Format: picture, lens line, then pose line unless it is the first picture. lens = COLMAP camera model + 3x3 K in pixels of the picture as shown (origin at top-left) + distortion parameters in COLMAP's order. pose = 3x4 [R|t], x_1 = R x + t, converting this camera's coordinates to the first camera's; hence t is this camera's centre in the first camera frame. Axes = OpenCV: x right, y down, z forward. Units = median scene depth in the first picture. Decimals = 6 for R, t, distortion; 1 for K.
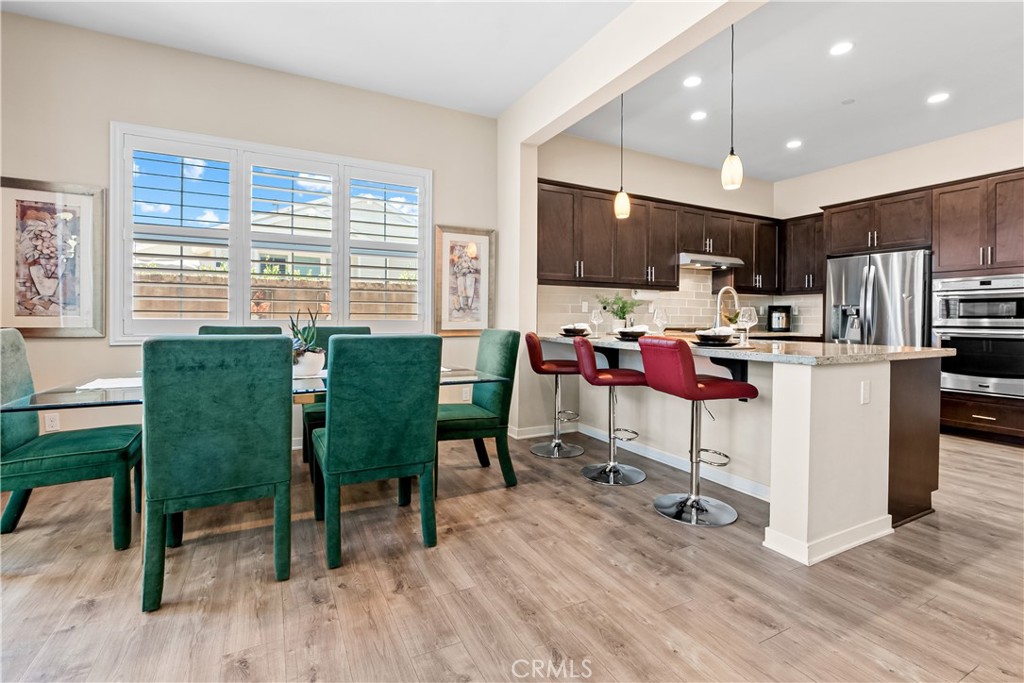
lens RADIAL K [[469.3, 0, 515.0], [0, 469.3, 322.5], [0, 0, 1]] dist [-0.016408, 0.005898]
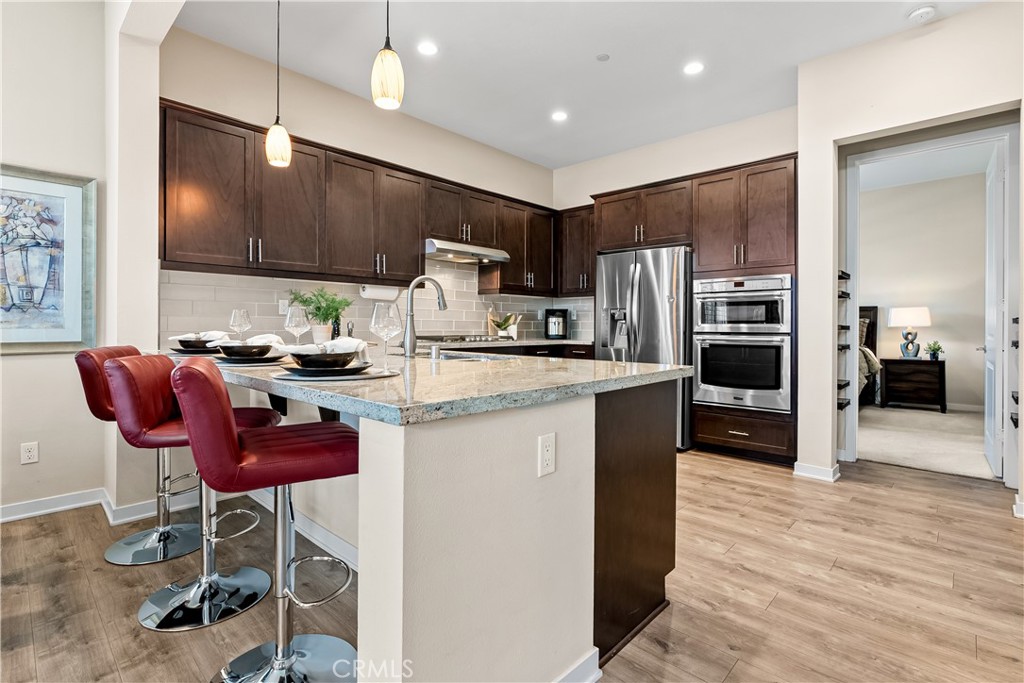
lens RADIAL K [[481.5, 0, 512.3], [0, 481.5, 326.0], [0, 0, 1]] dist [-0.011452, 0.002038]
pose [[0.945980, -0.001068, 0.324222, 0.292914], [0.002648, 0.999987, -0.004434, -0.001339], [-0.324213, 0.005053, 0.945971, 0.259610]]
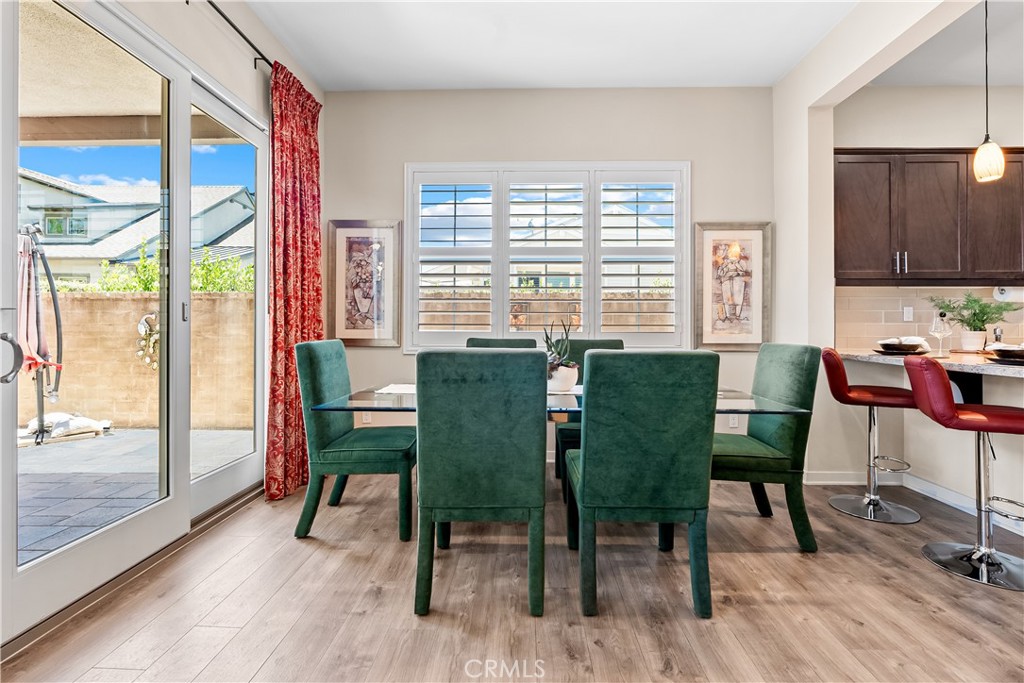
lens RADIAL K [[469.3, 0, 511.4], [0, 469.3, 329.0], [0, 0, 1]] dist [-0.016408, 0.005898]
pose [[0.869952, -0.003310, -0.493125, -0.038996], [-0.002022, 0.999945, -0.010278, -0.001394], [0.493132, 0.009939, 0.869898, 0.077280]]
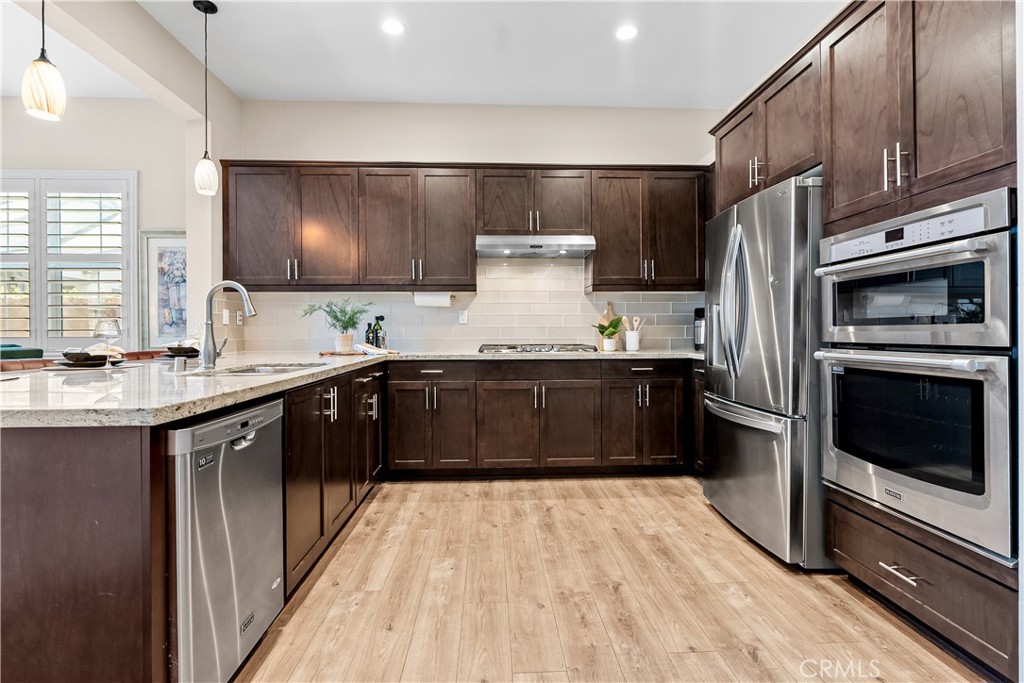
lens RADIAL K [[469.3, 0, 509.8], [0, 469.3, 335.6], [0, 0, 1]] dist [-0.016408, 0.005898]
pose [[0.906884, -0.005739, -0.421342, 0.879177], [0.005629, 0.999983, -0.001505, -0.000711], [0.421343, -0.001007, 0.906901, 0.500692]]
